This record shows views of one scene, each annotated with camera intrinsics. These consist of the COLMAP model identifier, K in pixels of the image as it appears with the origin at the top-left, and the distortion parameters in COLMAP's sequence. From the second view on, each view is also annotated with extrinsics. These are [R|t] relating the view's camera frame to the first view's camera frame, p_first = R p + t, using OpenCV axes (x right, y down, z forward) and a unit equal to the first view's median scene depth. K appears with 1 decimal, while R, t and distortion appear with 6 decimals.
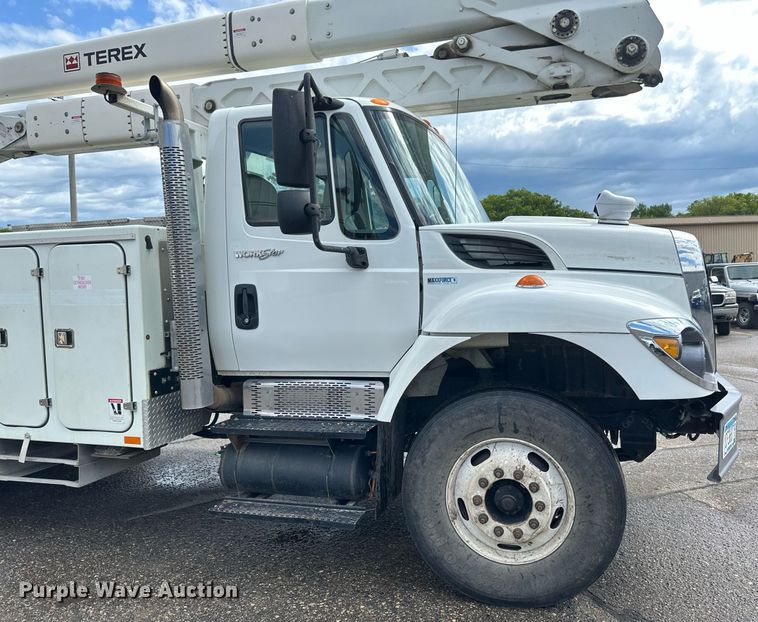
lens RADIAL K [[682.4, 0, 379.0], [0, 682.4, 311.0], [0, 0, 1]] dist [0.158805, -0.298106]
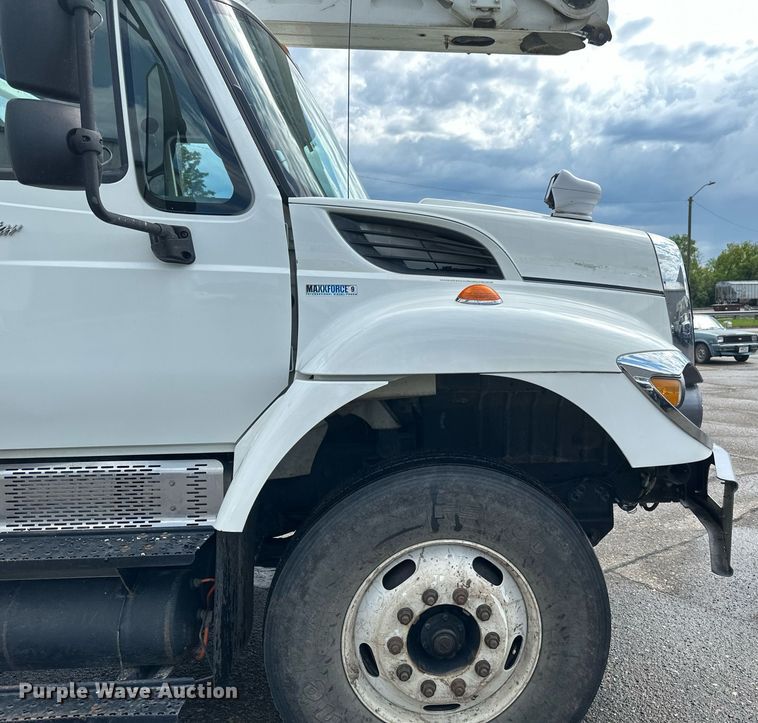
lens RADIAL K [[786.2, 0, 525.6], [0, 786.2, 365.8], [0, 0, 1]] dist [0.088740, -0.144919]
pose [[0.912337, -0.006713, 0.409385, -0.035400], [-0.000056, 0.999864, 0.016521, 0.010661], [-0.409440, -0.015096, 0.912212, 0.267556]]
